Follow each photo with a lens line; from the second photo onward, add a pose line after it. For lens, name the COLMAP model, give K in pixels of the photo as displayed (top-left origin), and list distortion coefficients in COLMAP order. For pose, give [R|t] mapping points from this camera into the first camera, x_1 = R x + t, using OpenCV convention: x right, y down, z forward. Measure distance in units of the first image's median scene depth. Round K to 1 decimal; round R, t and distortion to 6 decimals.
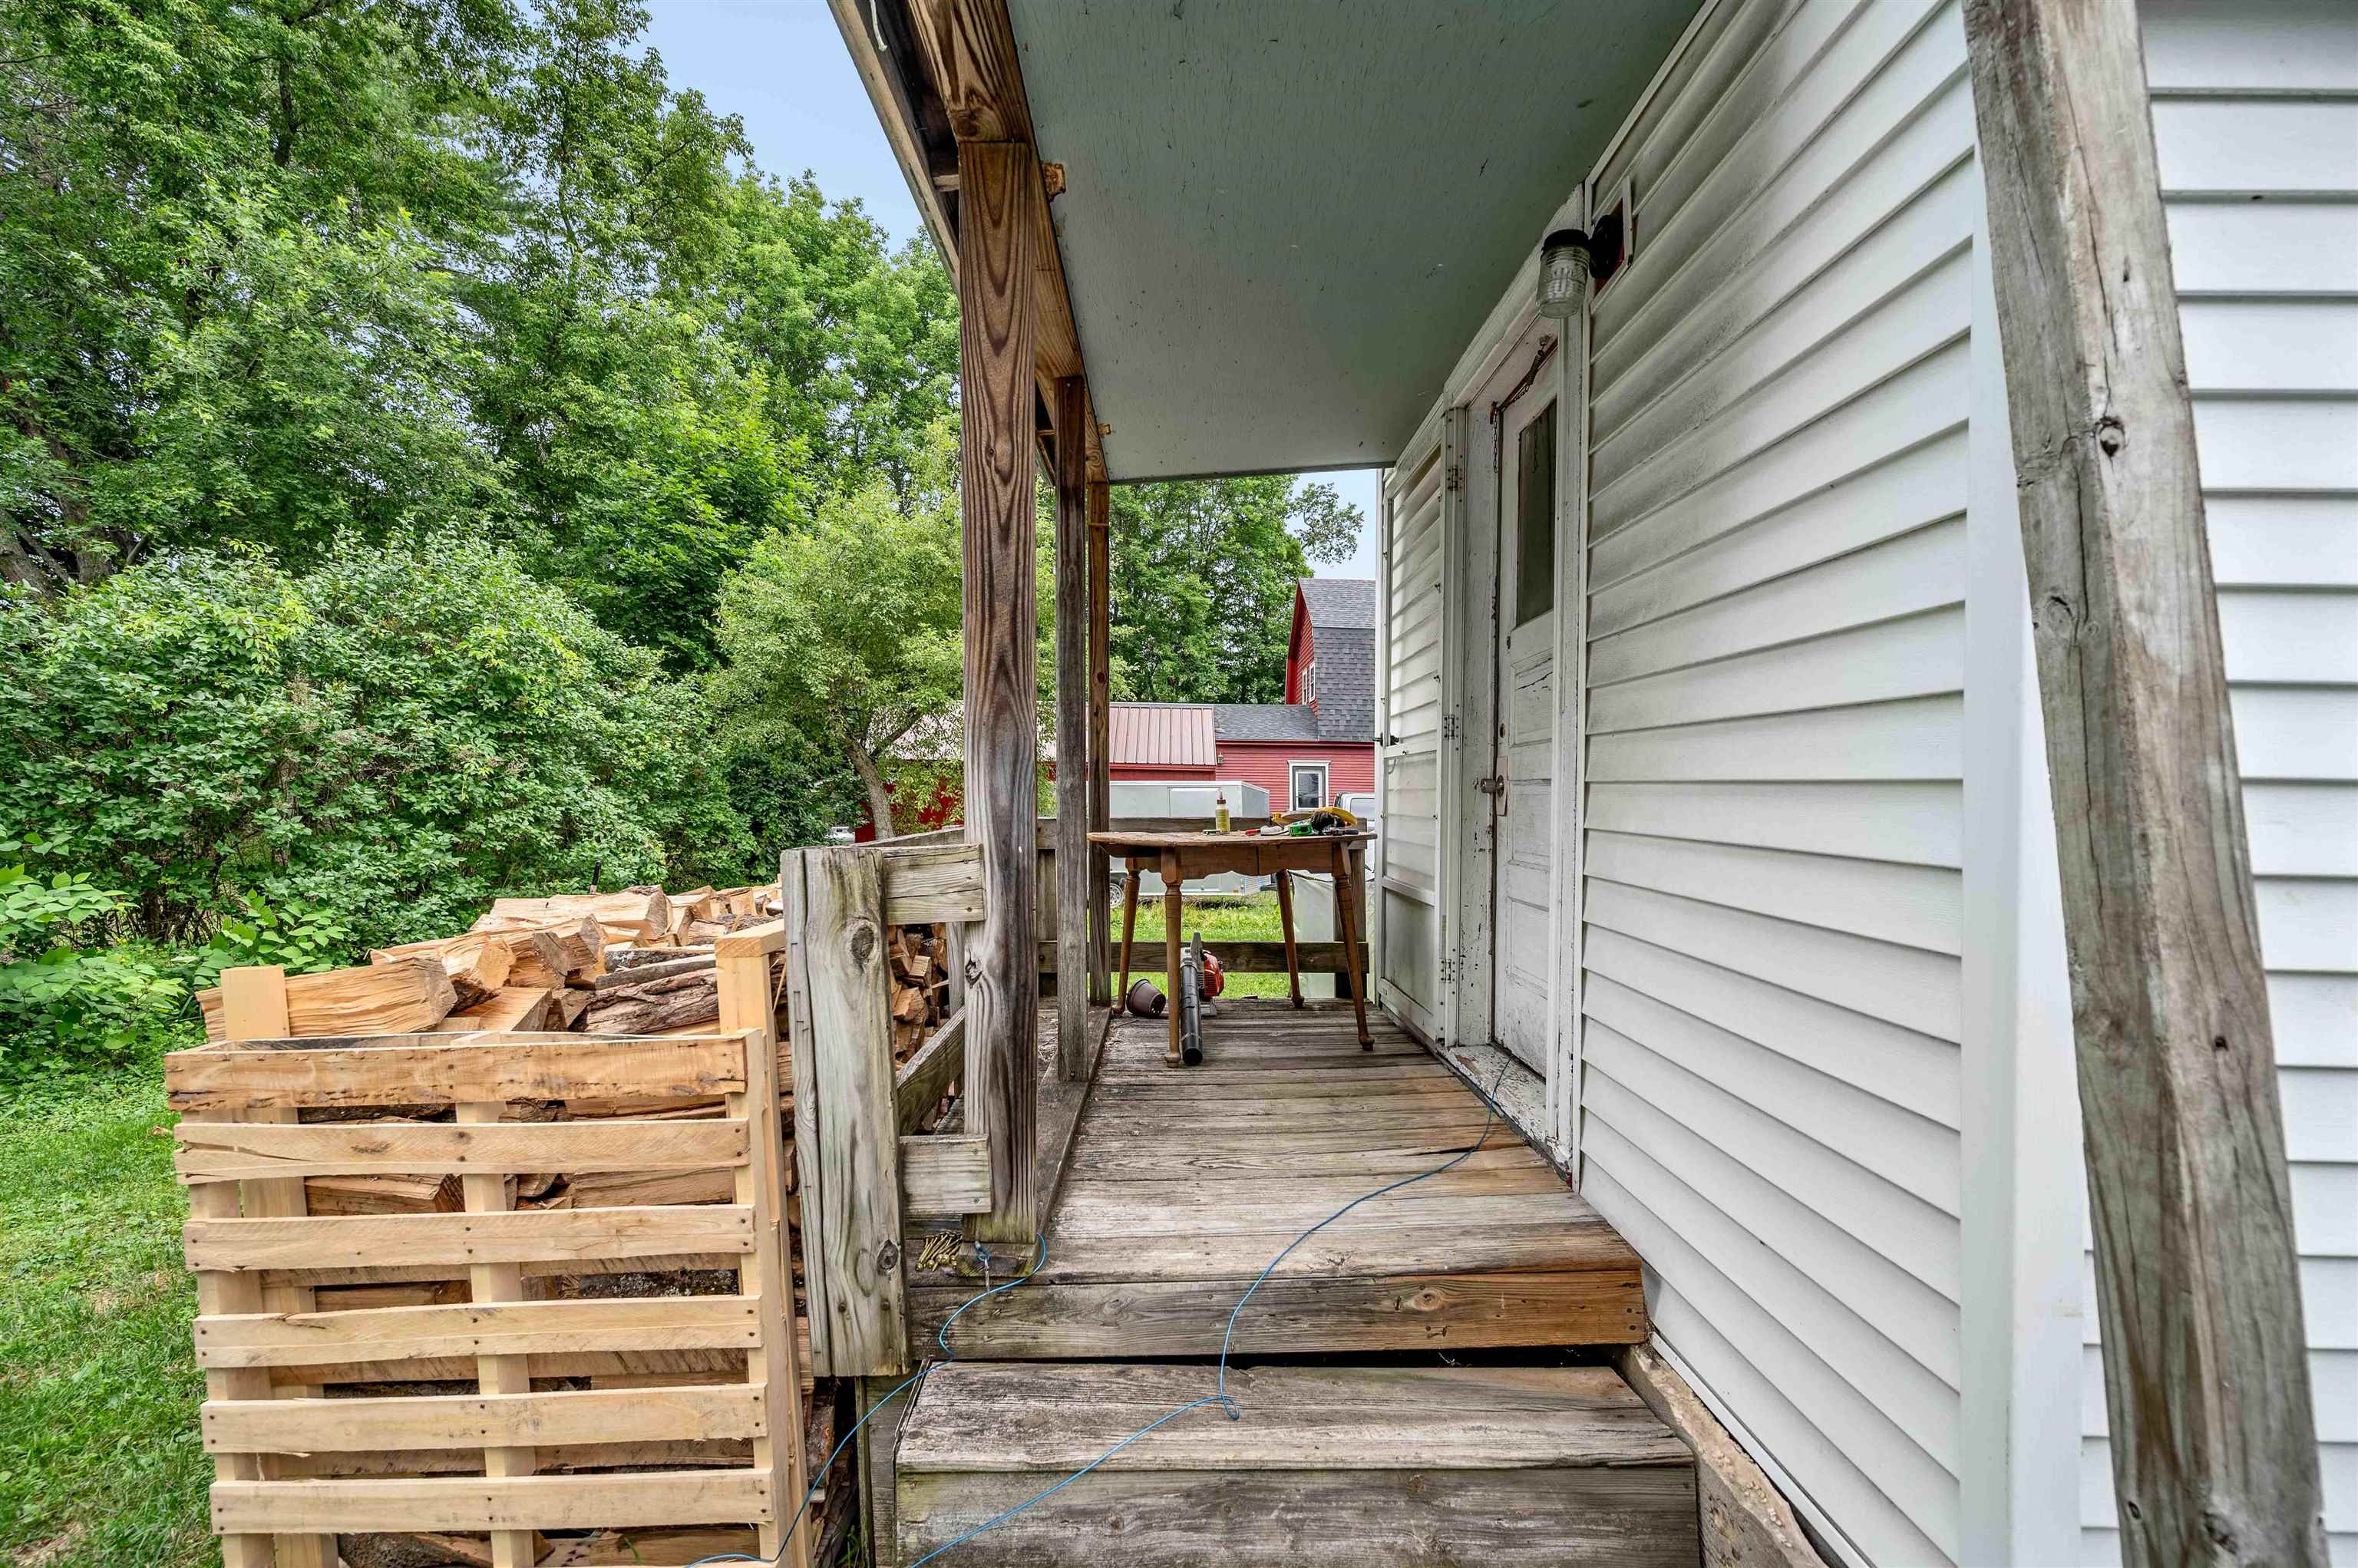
lens RADIAL K [[928.7, 0, 1181.3], [0, 928.7, 796.9], [0, 0, 1]] dist [-0.000935, 0.000109]
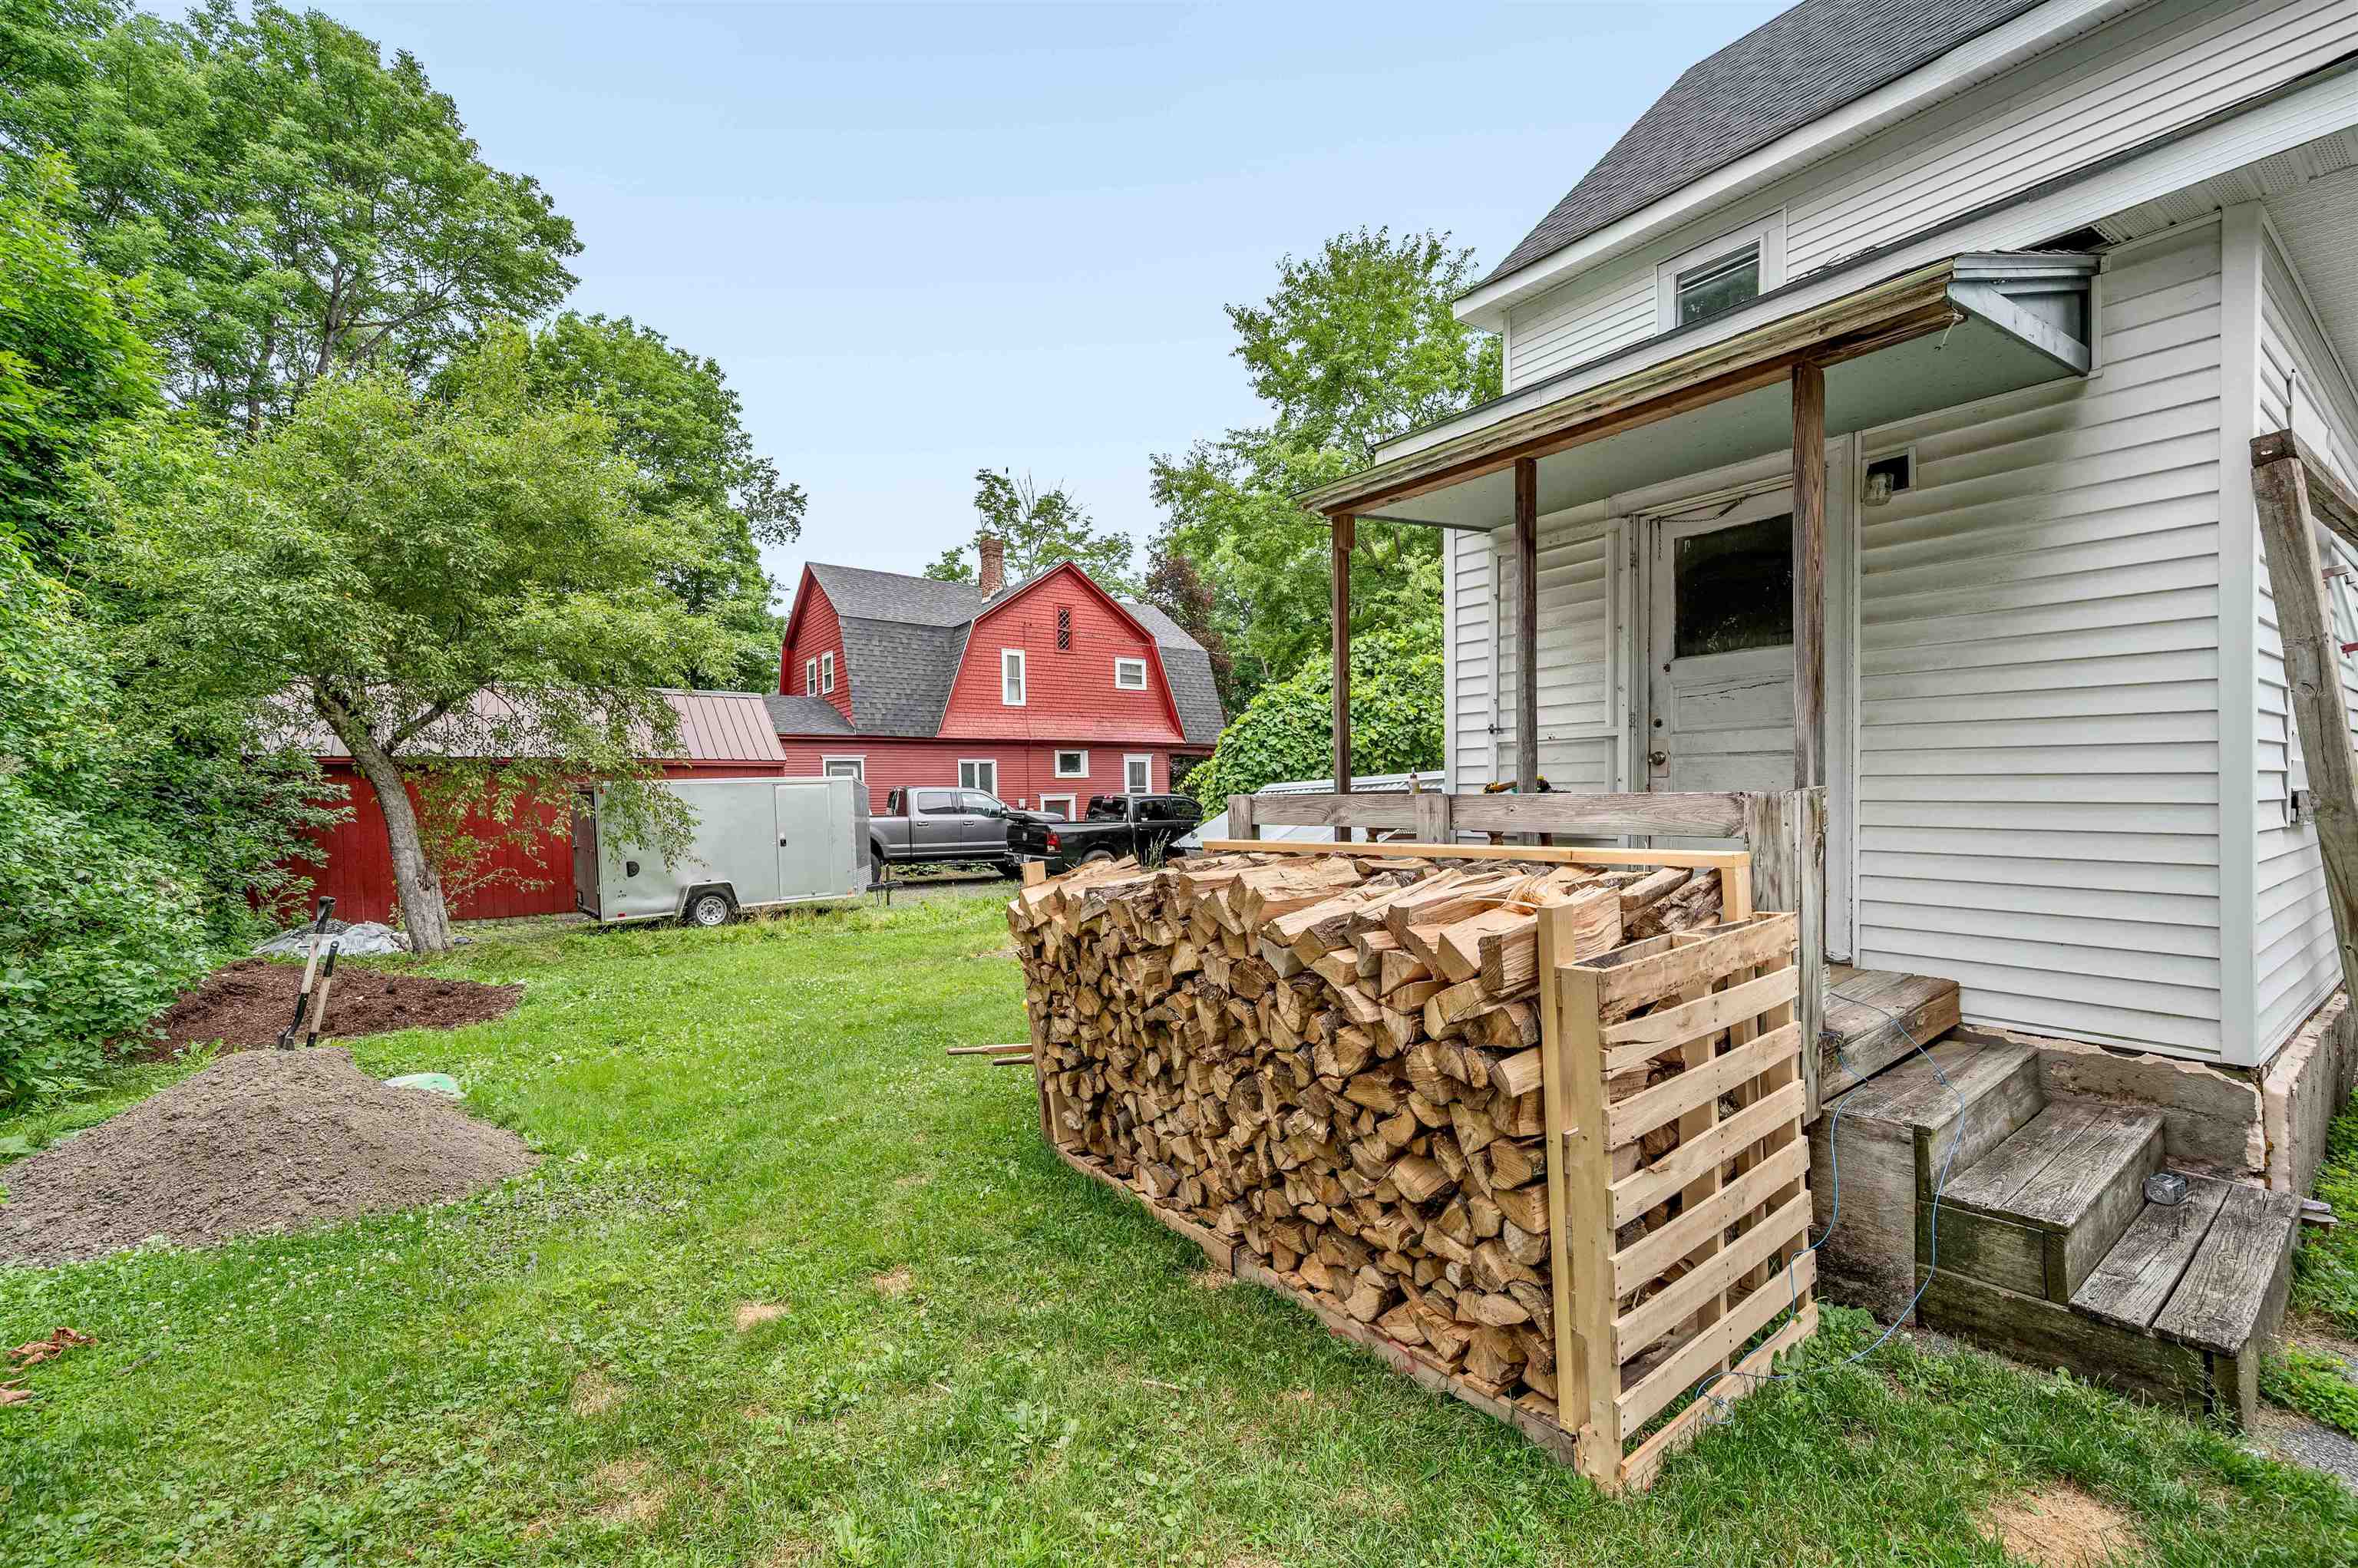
lens RADIAL K [[928.7, 0, 1177.8], [0, 928.7, 792.4], [0, 0, 1]] dist [-0.000935, 0.000109]
pose [[0.806356, -0.031932, 0.590568, -0.310622], [0.031596, 0.999441, 0.010898, -0.000930], [-0.590586, 0.009872, 0.806914, 0.044778]]
